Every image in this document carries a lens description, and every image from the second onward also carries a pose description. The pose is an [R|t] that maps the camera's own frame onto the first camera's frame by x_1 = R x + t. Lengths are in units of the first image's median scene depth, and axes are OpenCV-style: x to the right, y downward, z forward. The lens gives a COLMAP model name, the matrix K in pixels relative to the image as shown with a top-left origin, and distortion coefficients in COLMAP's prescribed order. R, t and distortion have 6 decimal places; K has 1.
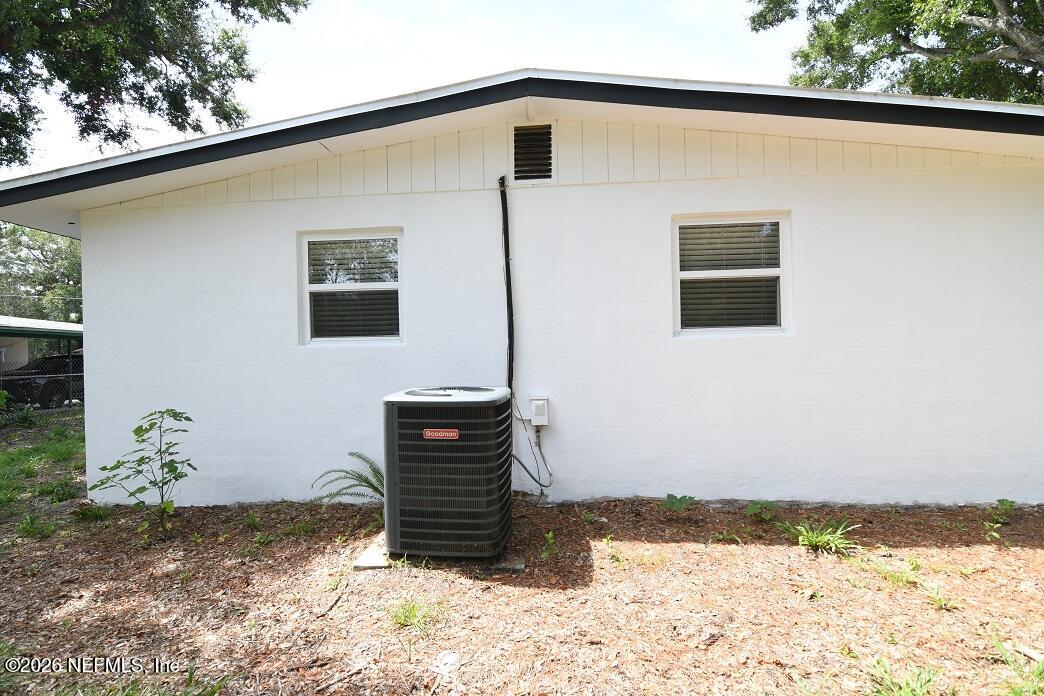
lens RADIAL K [[505.9, 0, 520.7], [0, 505.9, 357.8], [0, 0, 1]] dist [-0.028006, -0.000703]
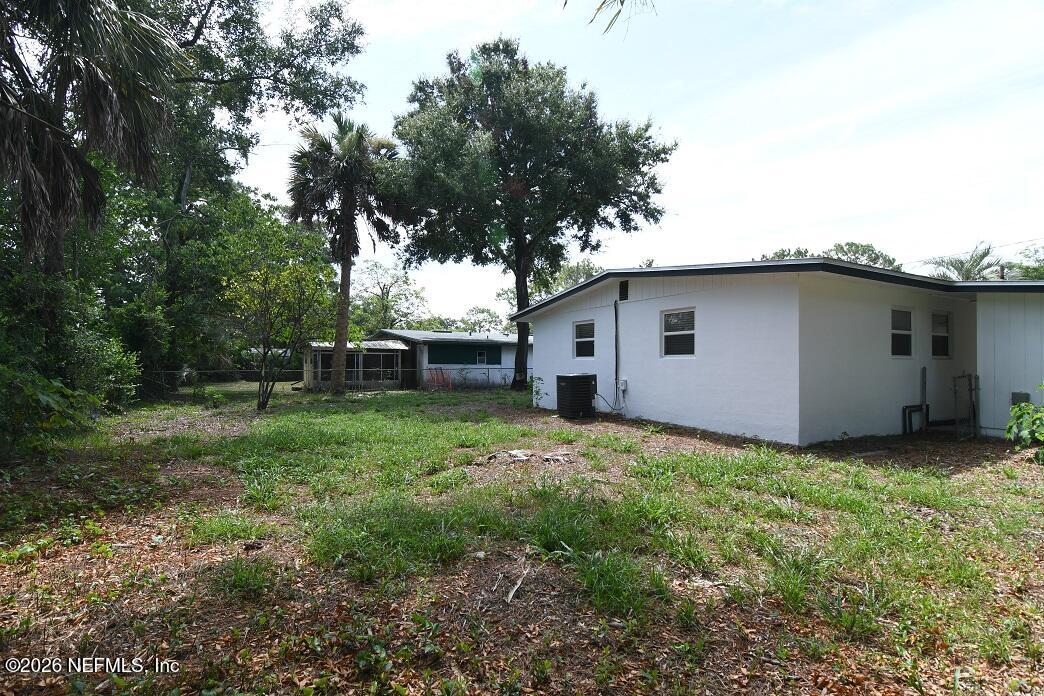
lens RADIAL K [[505.9, 0, 521.7], [0, 505.9, 350.4], [0, 0, 1]] dist [-0.028006, -0.000703]
pose [[0.539677, 0.000741, -0.841872, 0.773057], [-0.011715, 0.999909, -0.006629, -0.021646], [0.841791, 0.013440, 0.539636, -0.357898]]
